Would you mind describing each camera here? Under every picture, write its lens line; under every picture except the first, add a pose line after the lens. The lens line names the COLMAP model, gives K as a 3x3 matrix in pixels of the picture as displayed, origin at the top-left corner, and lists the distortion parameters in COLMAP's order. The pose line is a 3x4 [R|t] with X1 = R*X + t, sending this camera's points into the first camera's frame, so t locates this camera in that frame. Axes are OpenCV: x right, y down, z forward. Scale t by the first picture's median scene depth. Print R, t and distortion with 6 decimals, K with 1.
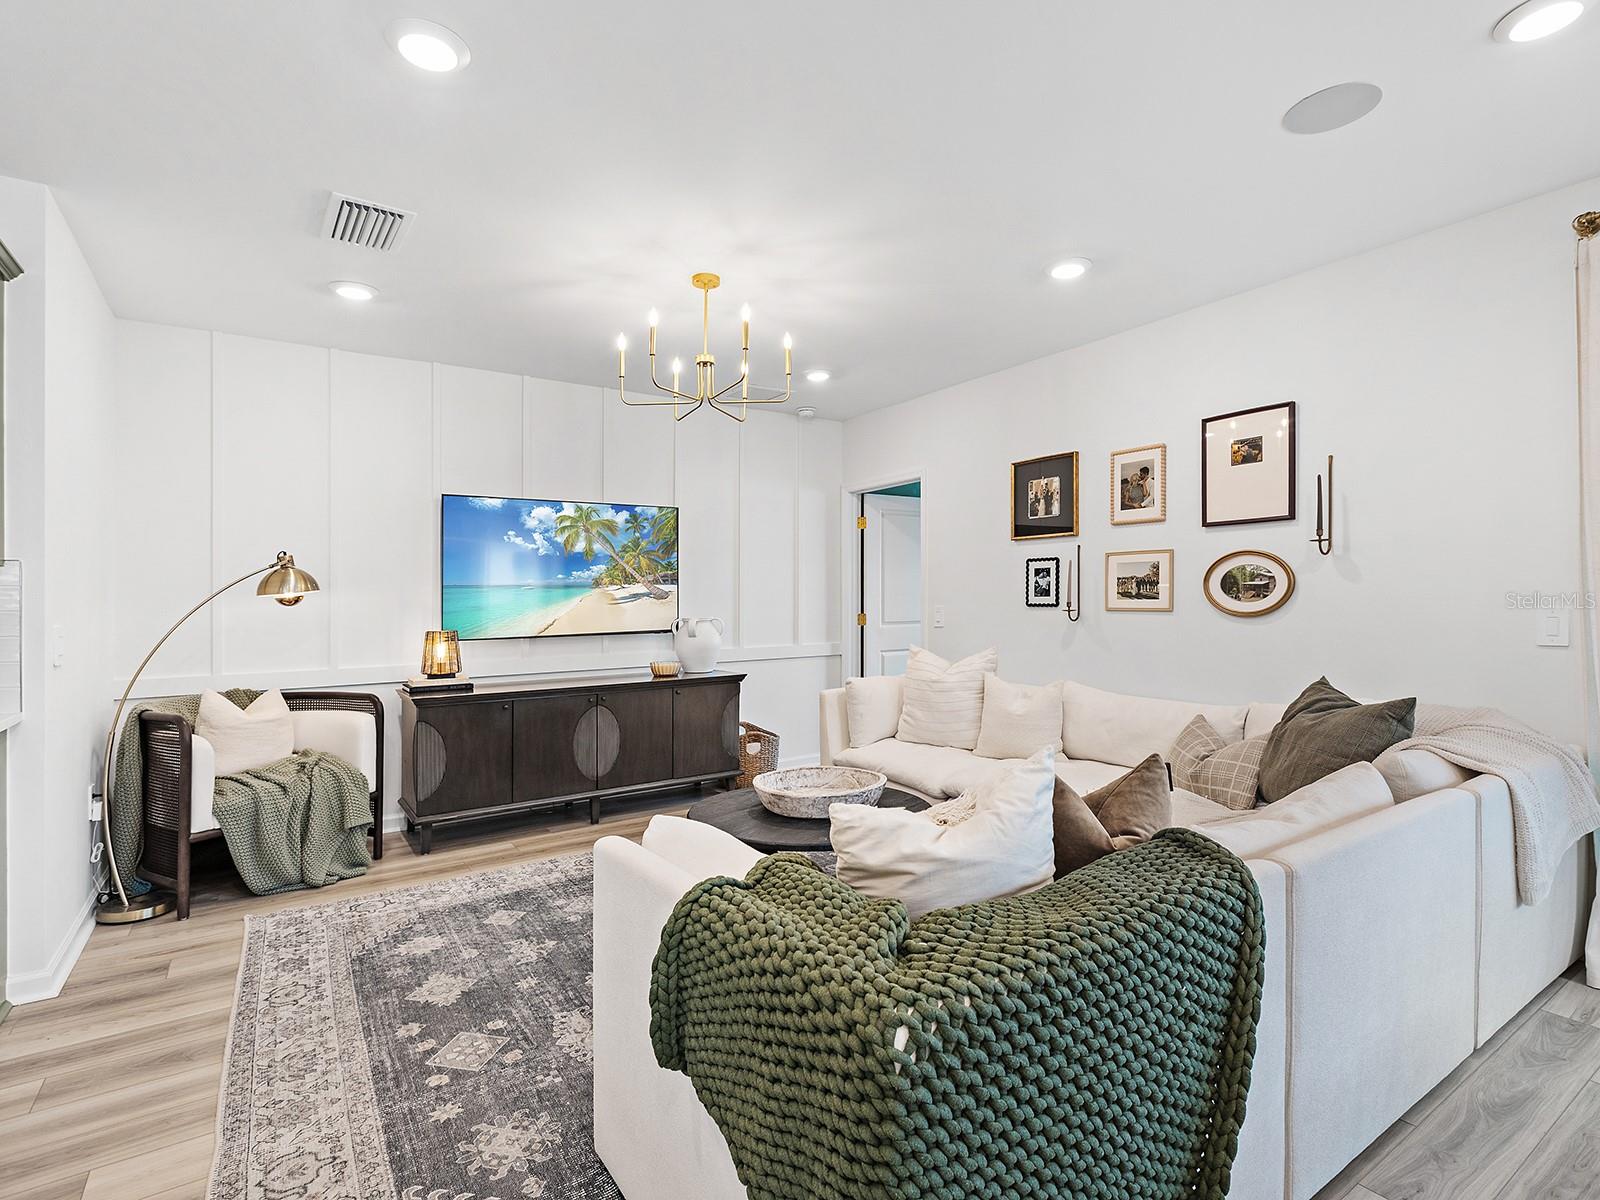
lens RADIAL K [[803.0, 0, 800.0], [0, 803.0, 600.0], [0, 0, 1]] dist [-0.002347, -0.001107]
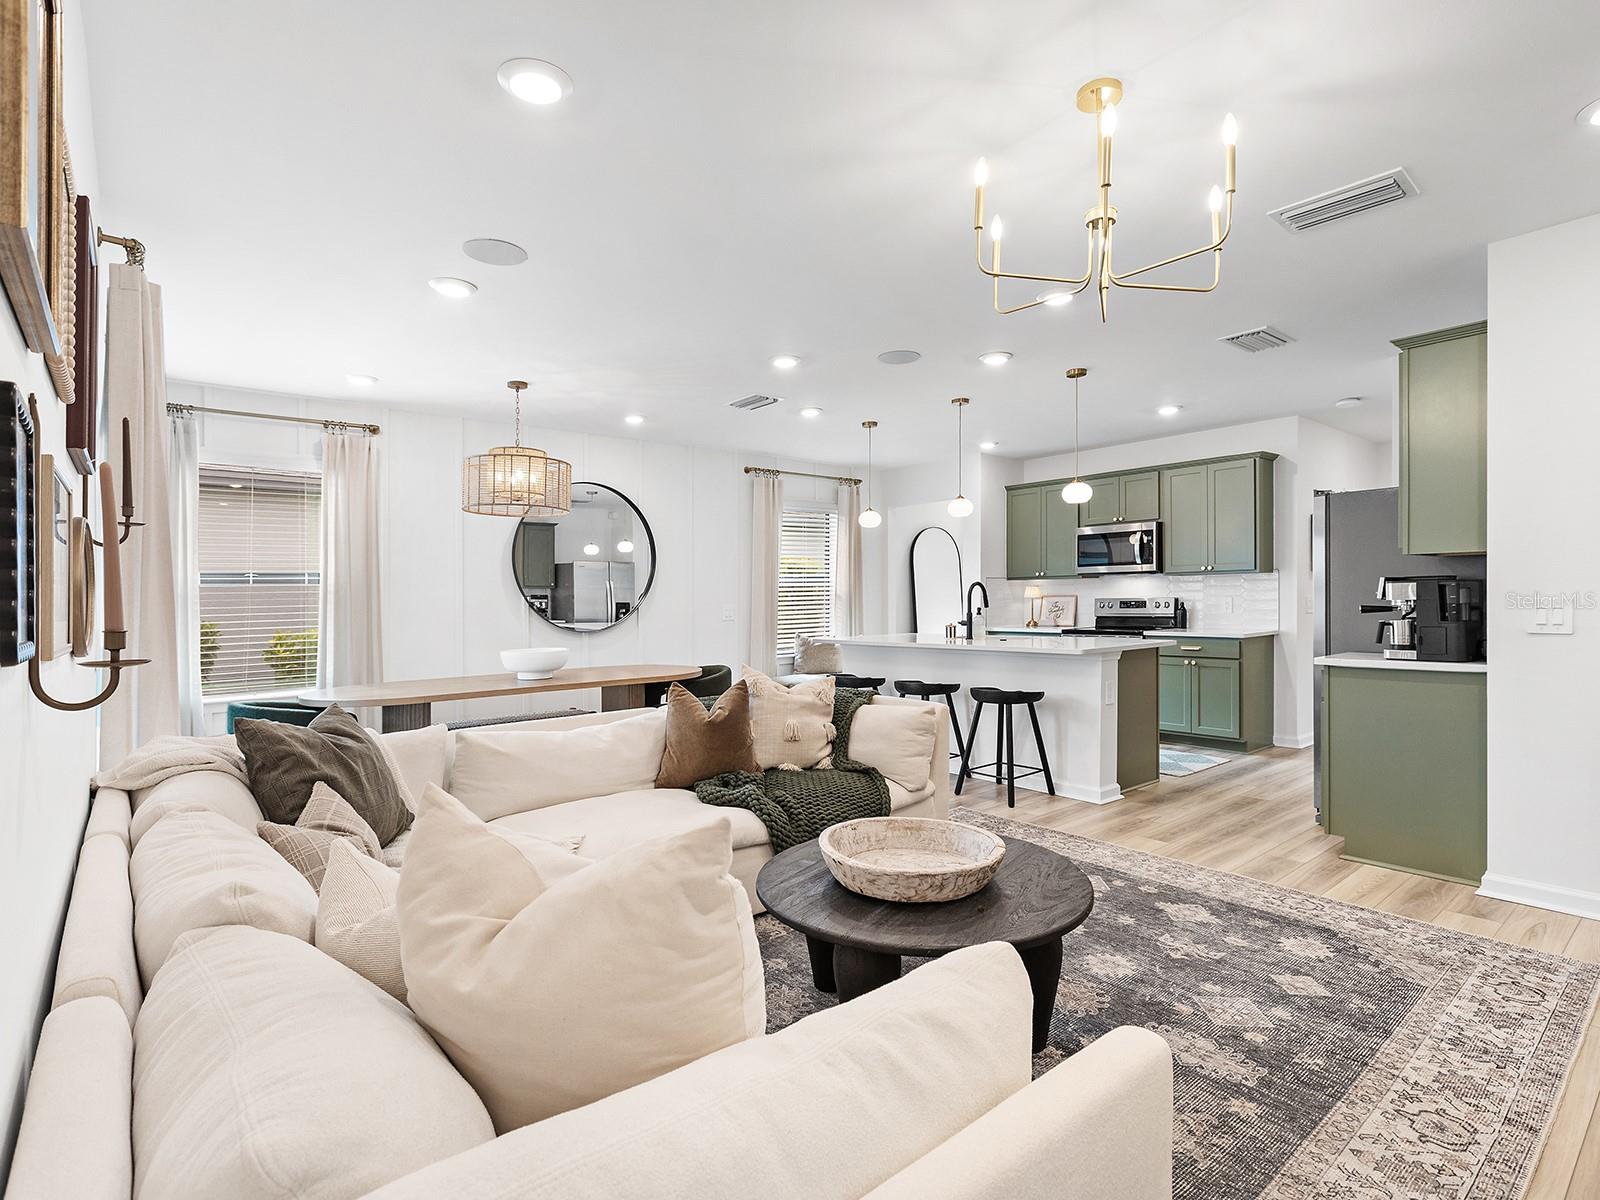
lens RADIAL K [[803.0, 0, 800.0], [0, 803.0, 600.0], [0, 0, 1]] dist [-0.002347, -0.001107]
pose [[-0.994424, 0.032697, -0.100260, 0.156353], [0.032035, 0.999453, 0.008208, -0.003696], [0.100474, 0.004950, -0.994927, 1.458136]]
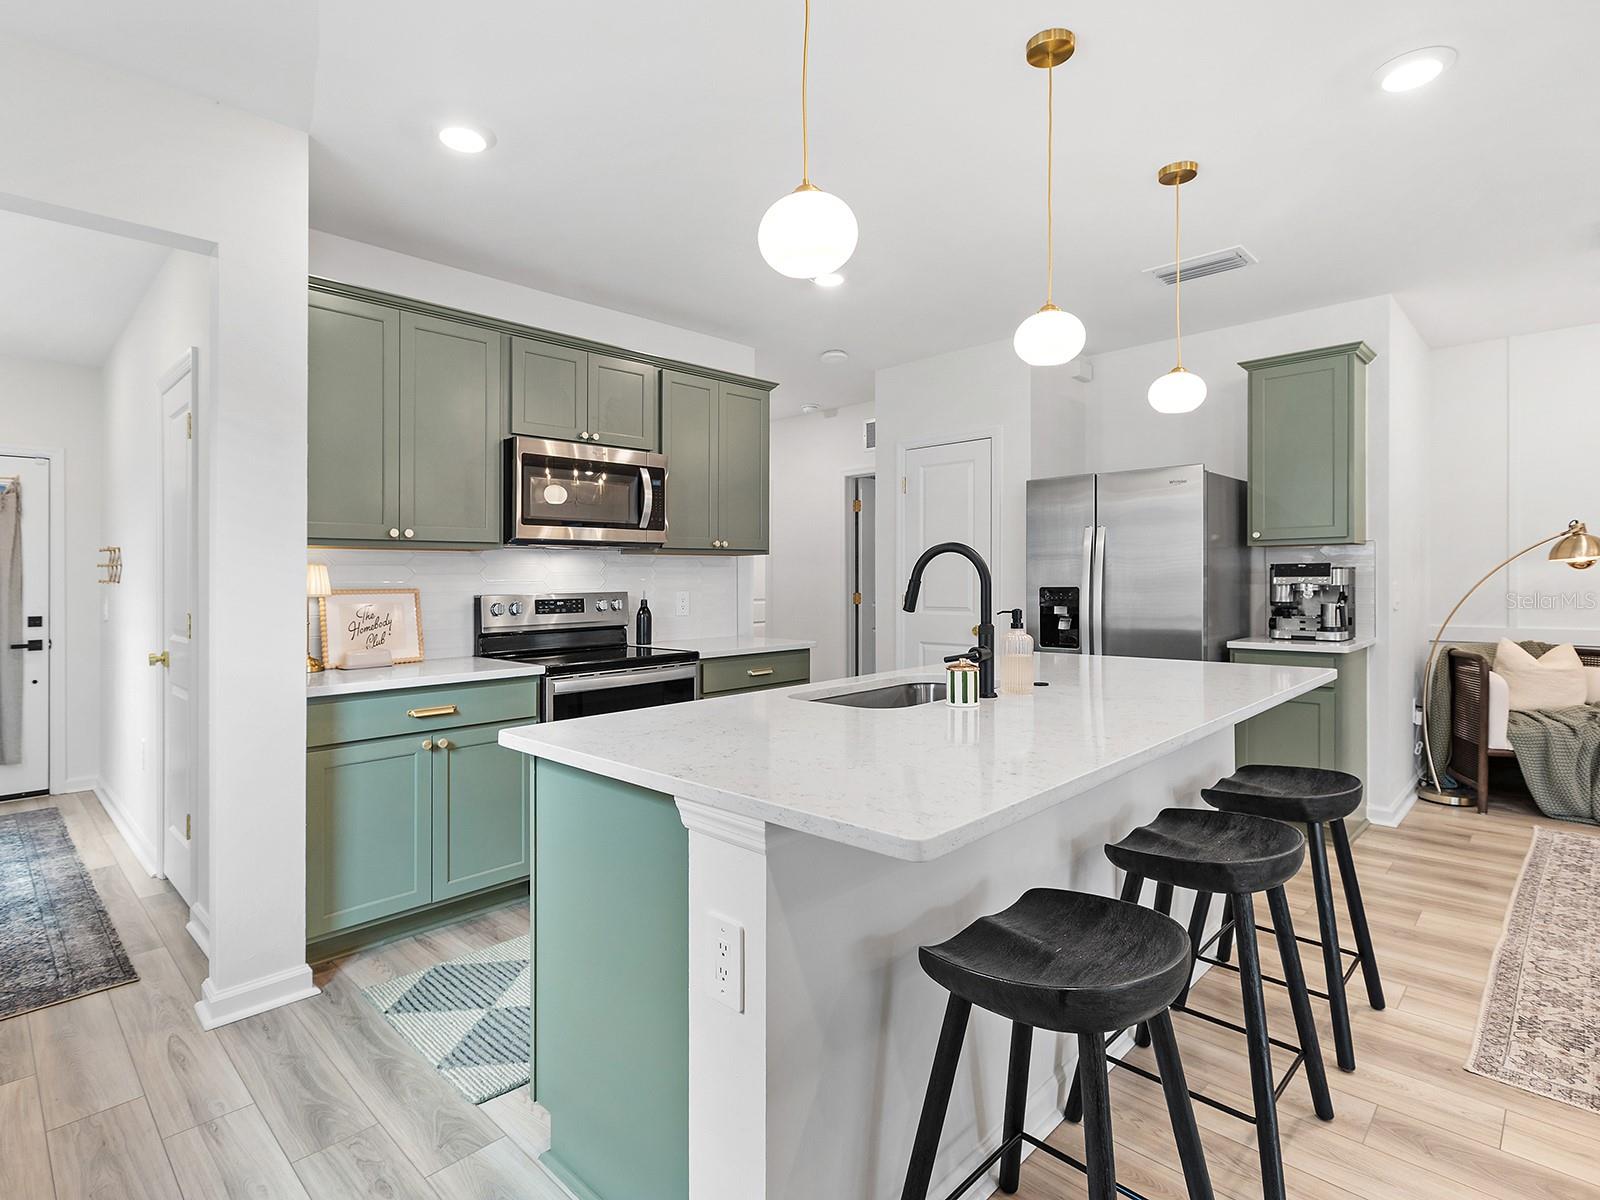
lens RADIAL K [[820.5, 0, 807.4], [0, 820.5, 564.6], [0, 0, 1]] dist [-0.004541, -0.001044]
pose [[0.219887, -0.000982, -0.975525, 0.225695], [0.001276, 0.999999, -0.000719, 0.000478], [0.975525, -0.001086, 0.219888, -0.286382]]
